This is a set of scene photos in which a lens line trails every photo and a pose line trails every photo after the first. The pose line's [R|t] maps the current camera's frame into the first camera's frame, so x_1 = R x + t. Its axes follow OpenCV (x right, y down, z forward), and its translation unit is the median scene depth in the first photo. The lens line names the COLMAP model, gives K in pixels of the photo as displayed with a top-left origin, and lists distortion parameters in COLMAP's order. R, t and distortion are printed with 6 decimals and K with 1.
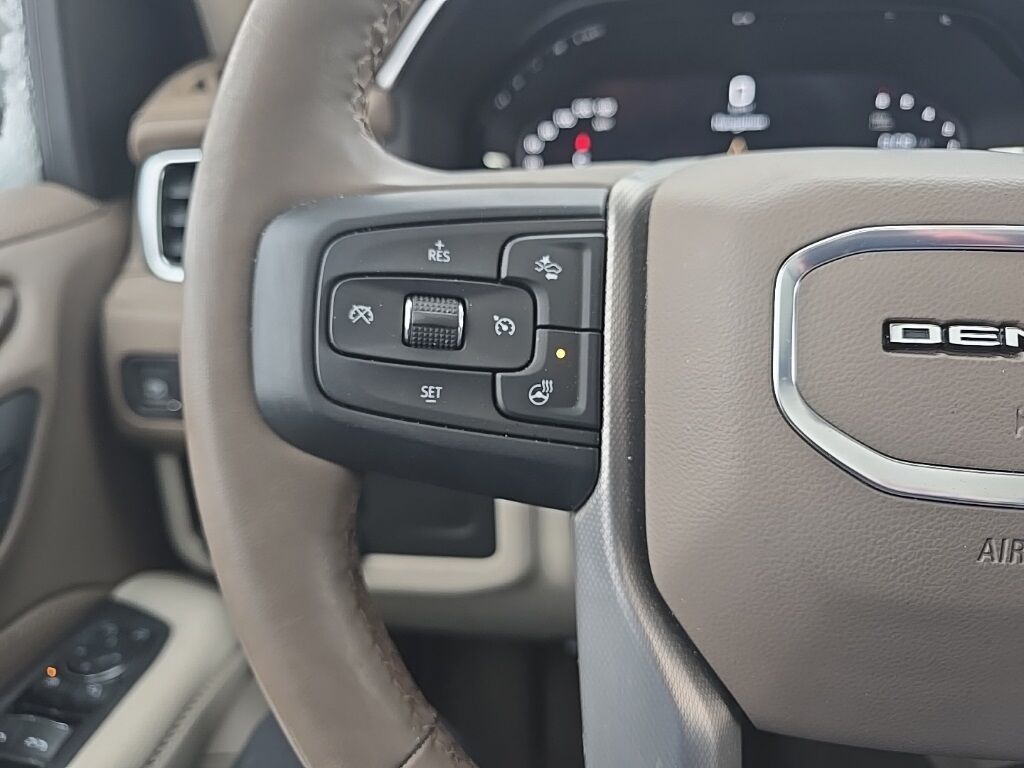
lens RADIAL K [[726.3, 0, 508.7], [0, 726.3, 351.7], [0, 0, 1]] dist [-0.003335, -0.003791]
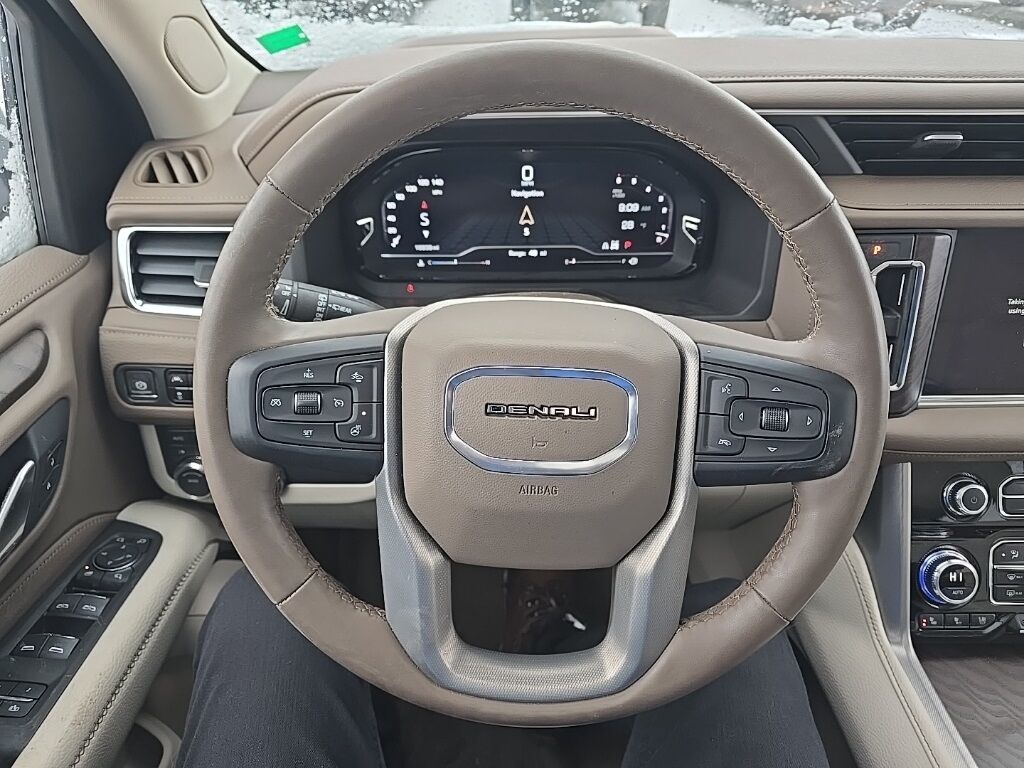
lens RADIAL K [[726.3, 0, 508.7], [0, 726.3, 351.7], [0, 0, 1]] dist [-0.003335, -0.003791]
pose [[0.994603, -0.029997, 0.099322, 0.294014], [0.016190, 0.990438, 0.137004, -0.483205], [-0.102482, -0.134657, 0.985579, -1.264378]]
